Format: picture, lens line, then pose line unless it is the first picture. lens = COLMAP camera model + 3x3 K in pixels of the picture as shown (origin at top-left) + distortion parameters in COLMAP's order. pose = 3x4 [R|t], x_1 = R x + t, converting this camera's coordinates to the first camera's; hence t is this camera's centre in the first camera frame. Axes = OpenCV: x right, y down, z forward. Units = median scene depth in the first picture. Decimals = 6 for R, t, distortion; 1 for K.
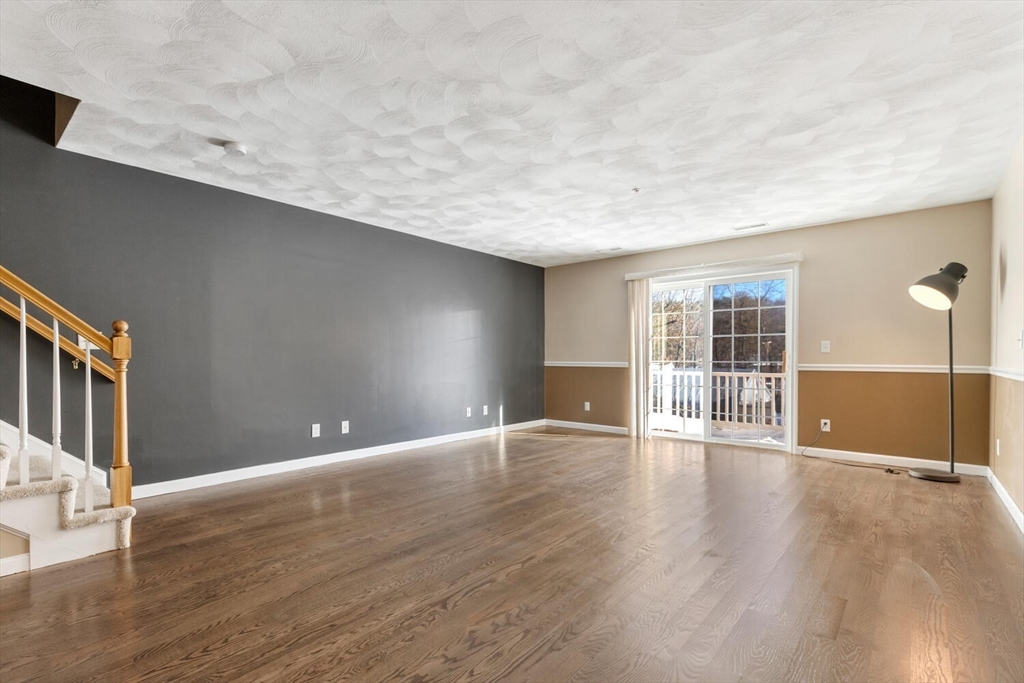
lens RADIAL K [[462.7, 0, 516.2], [0, 462.7, 358.7], [0, 0, 1]] dist [0.005426, -0.002373]
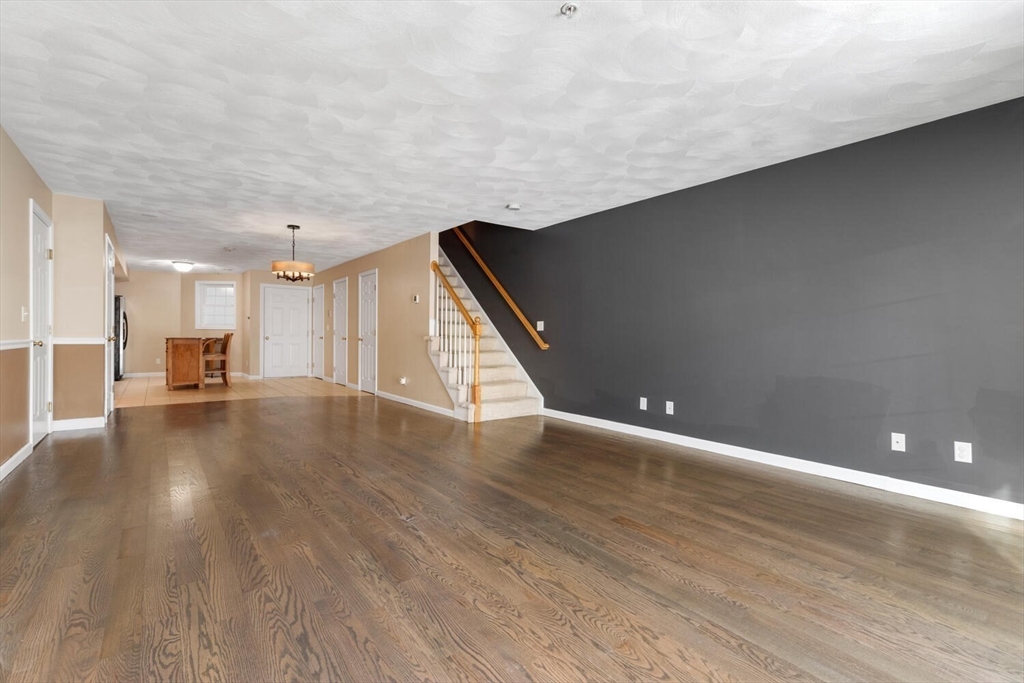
lens RADIAL K [[462.7, 0, 507.4], [0, 462.7, 343.0], [0, 0, 1]] dist [0.005426, -0.002373]
pose [[-0.218205, 0.011879, -0.975831, 0.913458], [-0.013202, 0.999798, 0.015123, 0.002990], [0.975814, 0.016182, -0.218004, 1.237007]]
